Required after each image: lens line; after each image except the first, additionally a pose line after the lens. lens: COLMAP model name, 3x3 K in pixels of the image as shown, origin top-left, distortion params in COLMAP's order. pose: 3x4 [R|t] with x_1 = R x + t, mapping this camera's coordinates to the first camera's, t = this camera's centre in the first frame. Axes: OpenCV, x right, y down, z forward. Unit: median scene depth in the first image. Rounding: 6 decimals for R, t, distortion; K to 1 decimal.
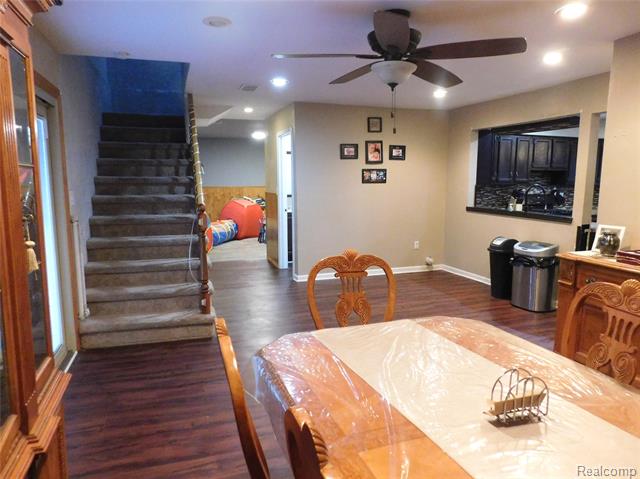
lens RADIAL K [[437.3, 0, 319.6], [0, 437.3, 239.3], [0, 0, 1]] dist [-0.045784, 0.019437]
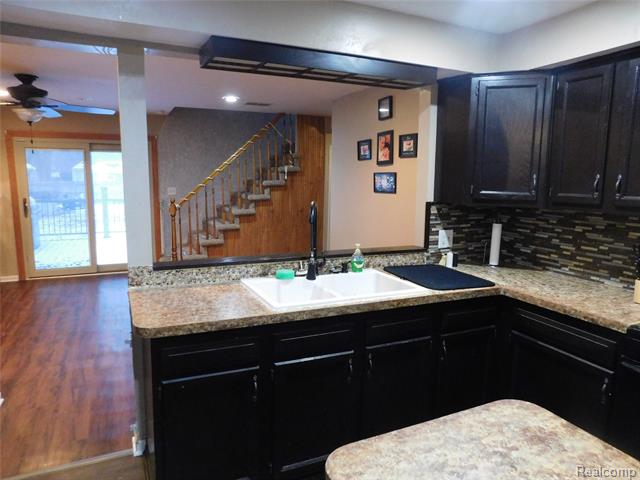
lens RADIAL K [[437.3, 0, 319.2], [0, 437.3, 240.3], [0, 0, 1]] dist [-0.045784, 0.019437]
pose [[0.111455, 0.134291, -0.984654, 0.808388], [-0.163084, 0.979866, 0.115179, -0.118568], [0.980297, 0.147744, 0.131112, 0.823608]]
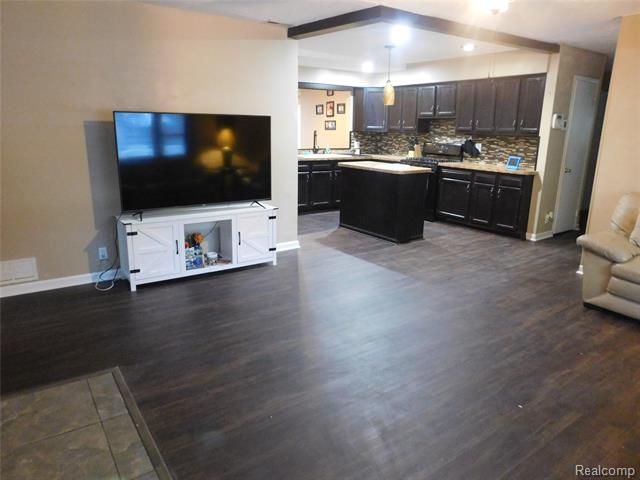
lens RADIAL K [[437.3, 0, 322.6], [0, 437.3, 233.7], [0, 0, 1]] dist [-0.045784, 0.019437]
pose [[0.297833, 0.220007, -0.928920, 1.608154], [-0.152241, 0.971573, 0.181297, -0.049770], [0.942400, 0.087423, 0.322860, 0.521227]]
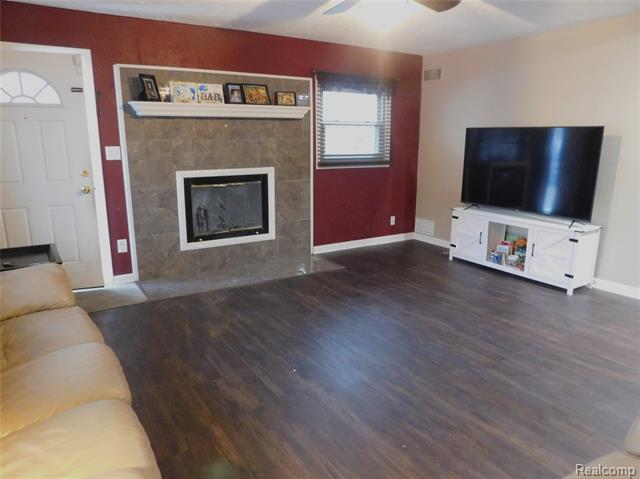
lens RADIAL K [[459.5, 0, 314.0], [0, 459.5, 238.6], [0, 0, 1]] dist [-0.034817, 0.012055]
pose [[-0.973027, 0.037376, -0.227643, 1.428689], [-0.045750, 0.935924, 0.349218, -0.149496], [0.226109, 0.350213, -0.908969, 1.190384]]
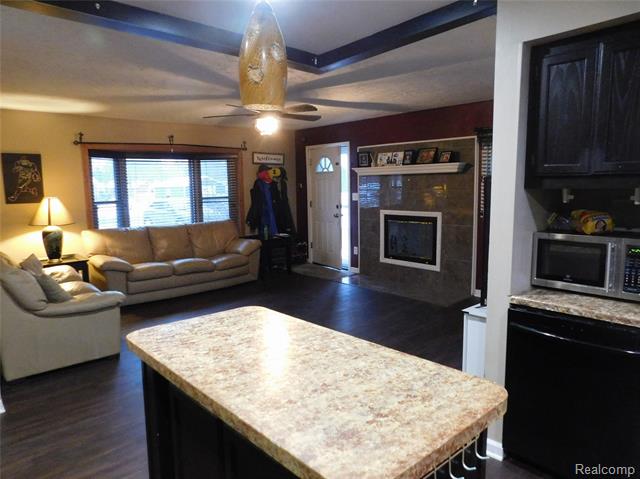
lens RADIAL K [[437.3, 0, 322.6], [0, 437.3, 244.1], [0, 0, 1]] dist [-0.045784, 0.019437]
pose [[-0.390535, -0.131418, 0.911160, 0.549420], [0.142235, 0.969259, 0.200762, -0.139965], [-0.909534, 0.208004, -0.359838, 0.979347]]
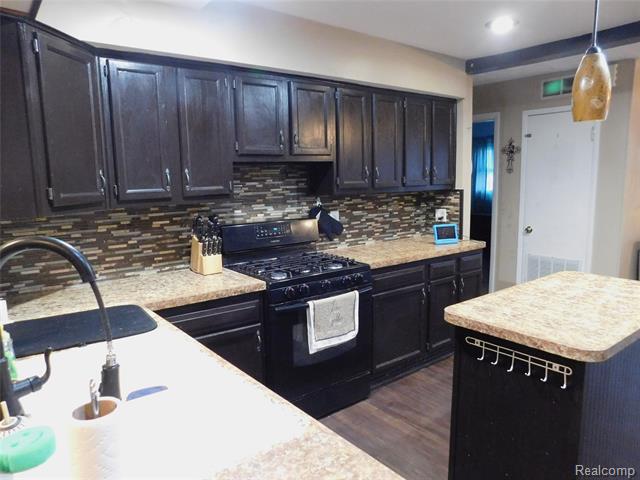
lens RADIAL K [[437.3, 0, 319.0], [0, 437.3, 245.5], [0, 0, 1]] dist [-0.045784, 0.019437]
pose [[0.945784, -0.079319, 0.314962, 0.482507], [0.076458, 0.996842, 0.021450, -0.100780], [-0.315668, 0.003794, 0.948862, 0.692689]]
